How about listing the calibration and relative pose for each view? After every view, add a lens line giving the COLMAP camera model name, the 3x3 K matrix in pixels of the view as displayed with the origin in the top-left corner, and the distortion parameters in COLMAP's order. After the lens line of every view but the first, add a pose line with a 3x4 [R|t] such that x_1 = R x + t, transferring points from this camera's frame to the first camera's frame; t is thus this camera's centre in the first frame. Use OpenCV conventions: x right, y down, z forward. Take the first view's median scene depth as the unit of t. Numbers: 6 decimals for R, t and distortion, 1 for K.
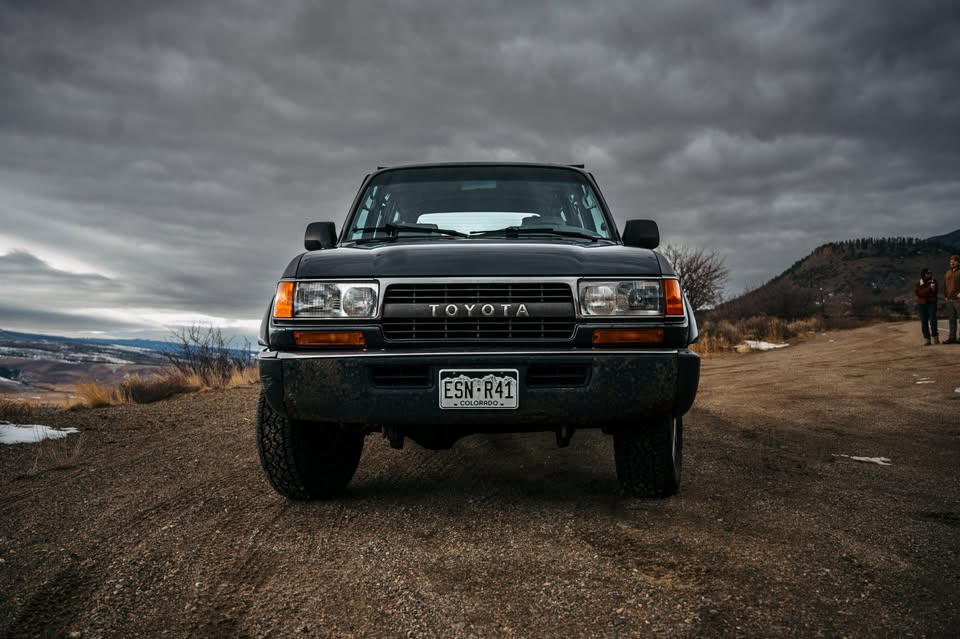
lens RADIAL K [[981.5, 0, 480.0], [0, 981.5, 319.5], [0, 0, 1]] dist [-0.003556, 0.009398]
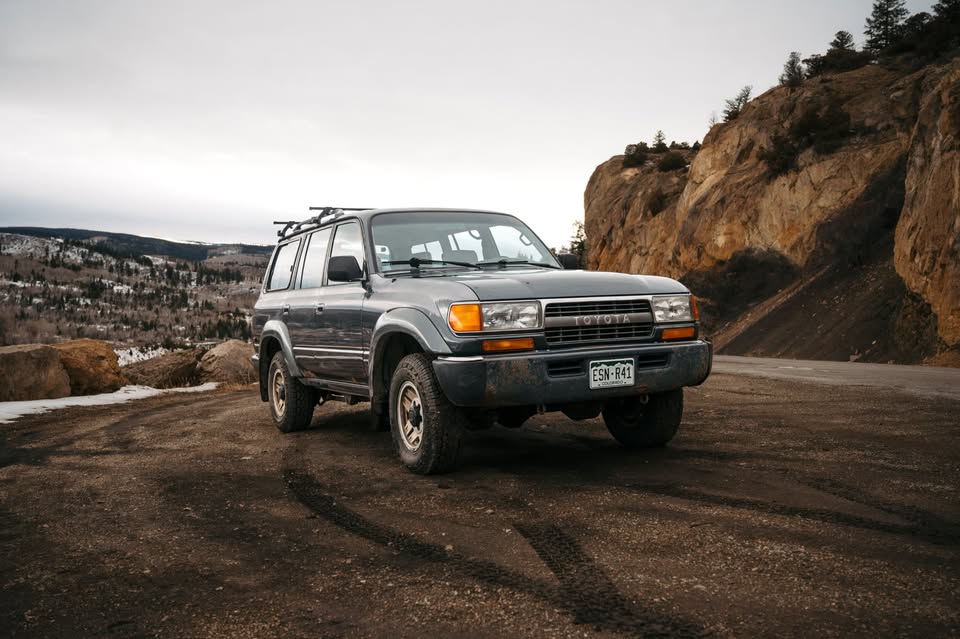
lens RADIAL K [[981.5, 0, 480.0], [0, 981.5, 319.5], [0, 0, 1]] dist [-0.003556, 0.009398]
pose [[0.865231, -0.036581, 0.500037, -0.890244], [0.052355, 0.998474, -0.017547, 0.006574], [-0.498632, 0.041361, 0.865826, -0.163180]]
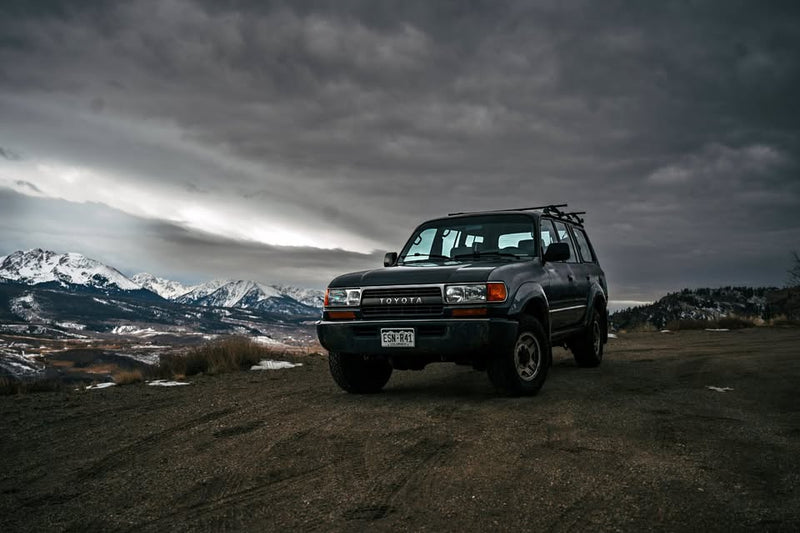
lens RADIAL K [[817.9, 0, 400.0], [0, 817.9, 266.5], [0, 0, 1]] dist [-0.003556, 0.009398]
pose [[0.907117, -0.036847, -0.419261, 0.757746], [0.022129, 0.998958, -0.039915, -0.013264], [0.420295, 0.026930, 0.906988, -0.626875]]
